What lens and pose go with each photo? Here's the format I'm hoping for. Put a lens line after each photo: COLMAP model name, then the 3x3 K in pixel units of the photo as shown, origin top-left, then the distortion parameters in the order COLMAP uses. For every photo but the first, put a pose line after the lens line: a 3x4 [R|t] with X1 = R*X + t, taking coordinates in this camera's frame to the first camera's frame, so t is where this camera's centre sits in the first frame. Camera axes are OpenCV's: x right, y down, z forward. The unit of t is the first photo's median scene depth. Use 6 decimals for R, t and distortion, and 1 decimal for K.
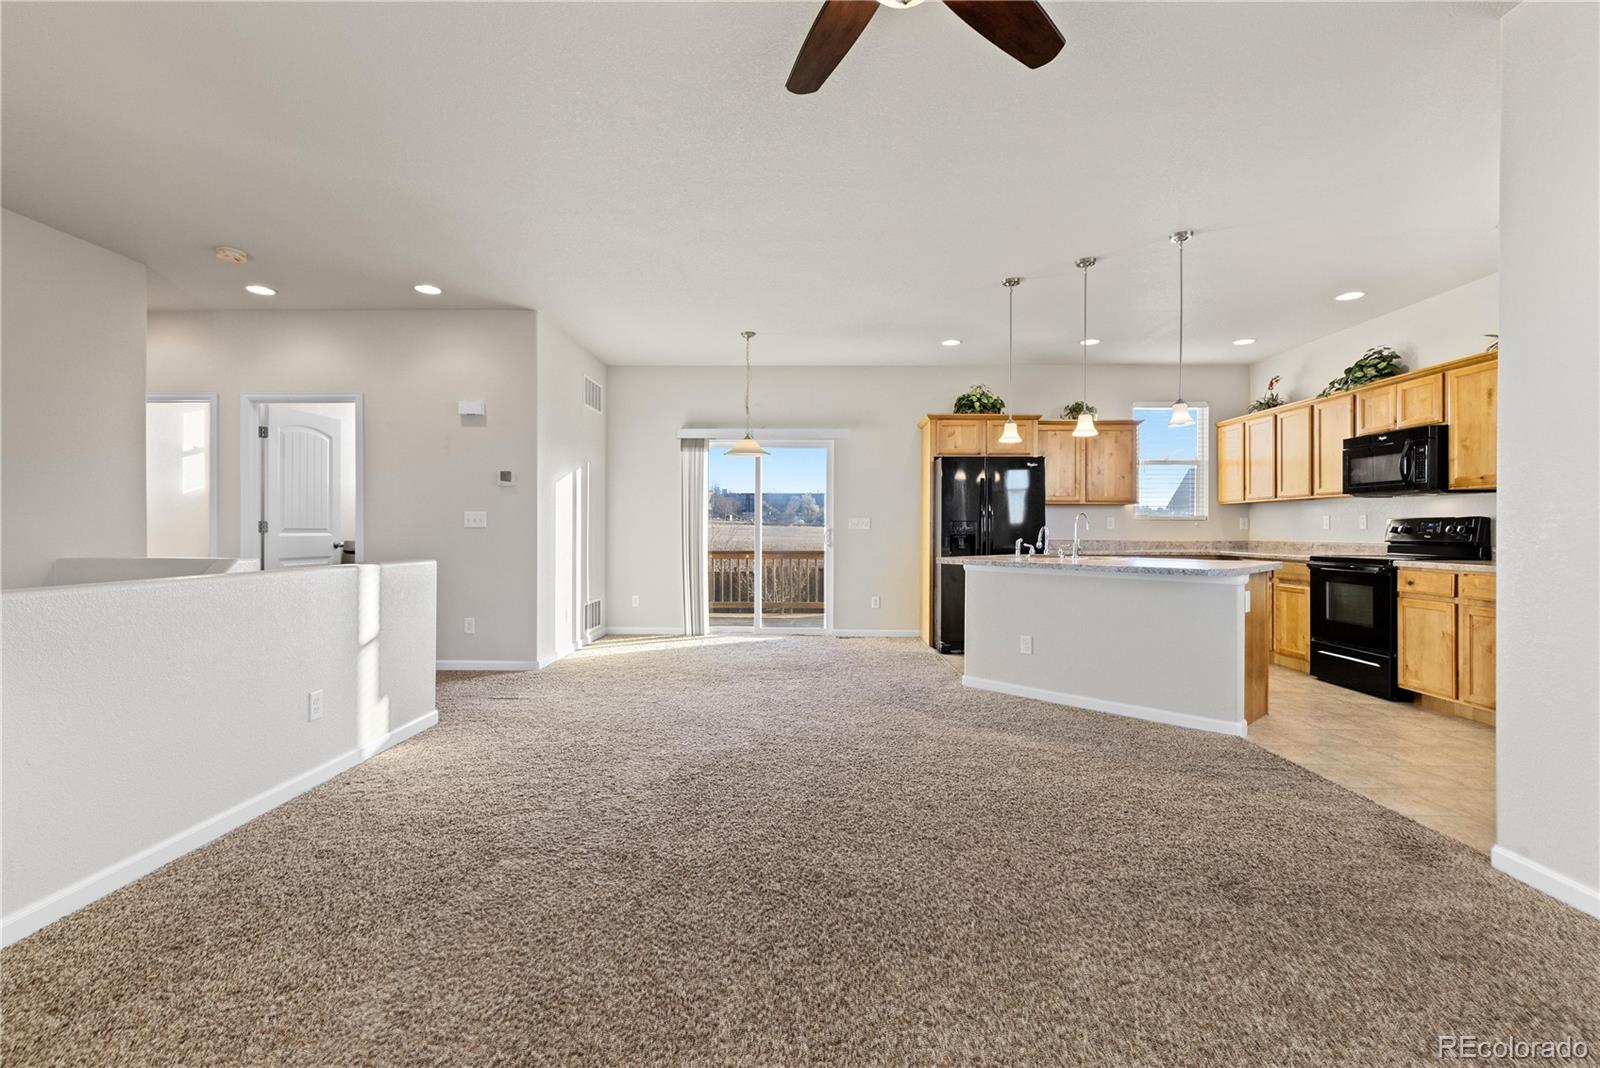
lens RADIAL K [[729.8, 0, 794.3], [0, 729.8, 528.3], [0, 0, 1]] dist [0.008214, -0.000578]
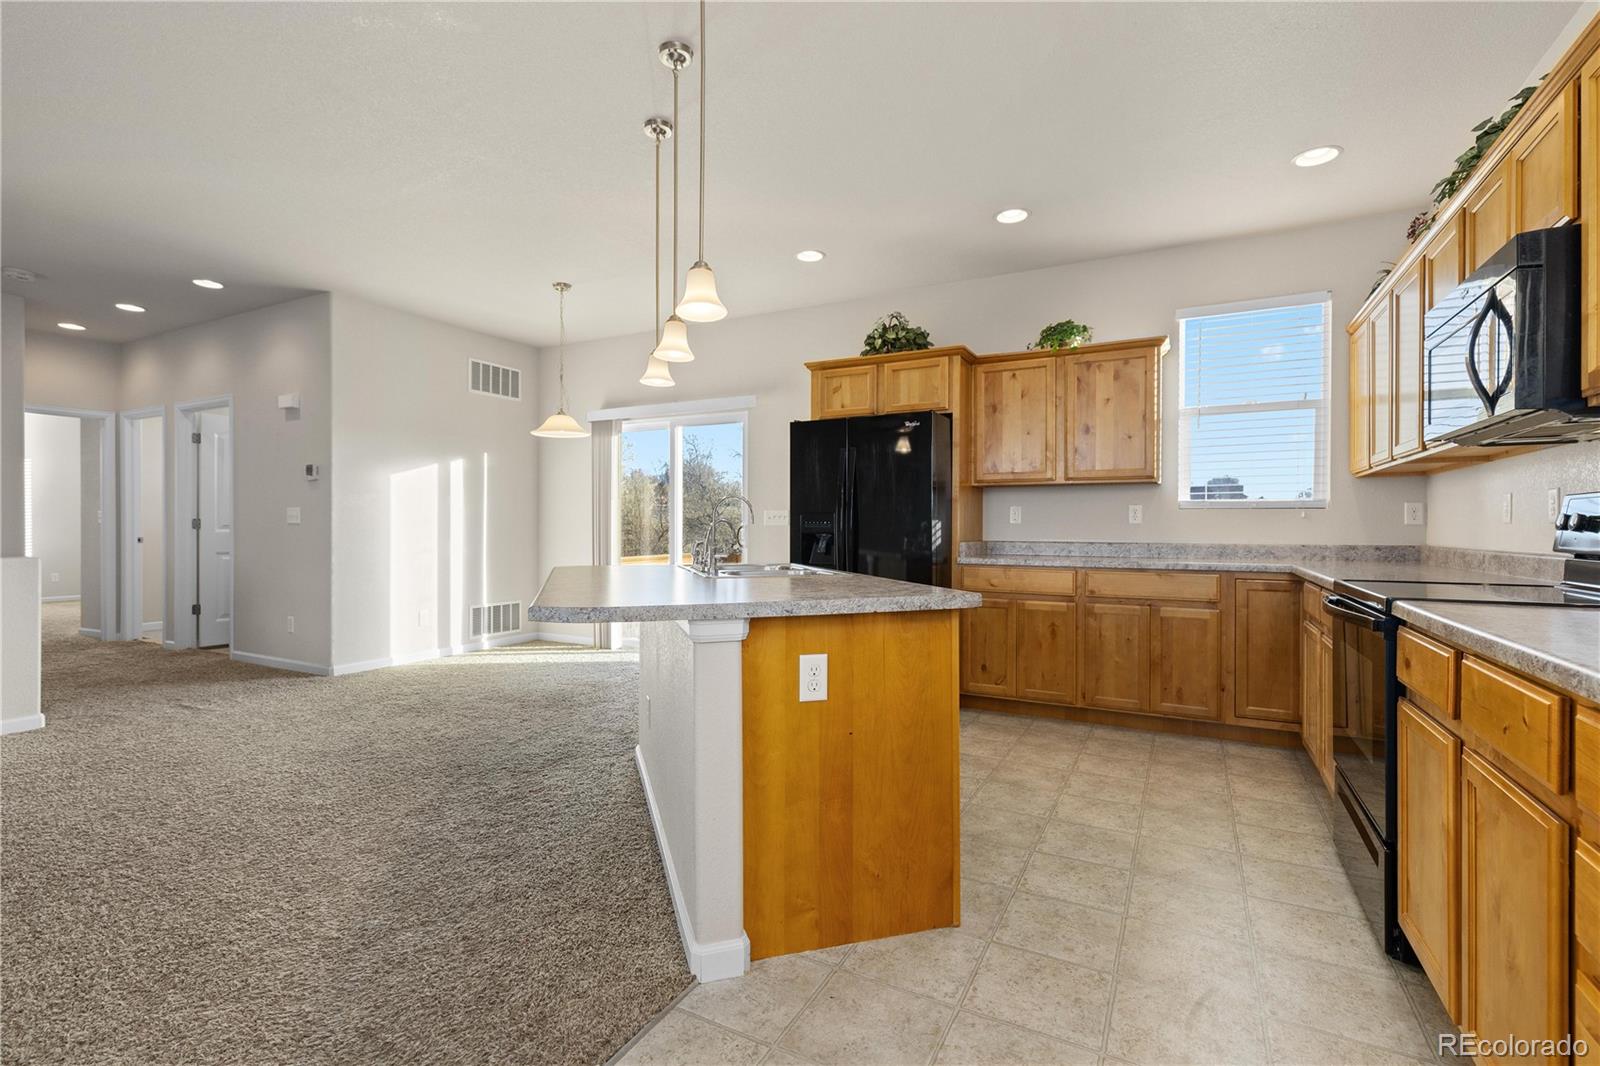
lens RADIAL K [[732.3, 0, 796.8], [0, 732.3, 529.6], [0, 0, 1]] dist [0.008414, -0.000986]
pose [[0.890169, 0.000792, -0.455630, 0.592225], [0.000880, 0.999994, 0.003458, 0.003891], [0.455630, -0.003479, 0.890163, 0.424648]]
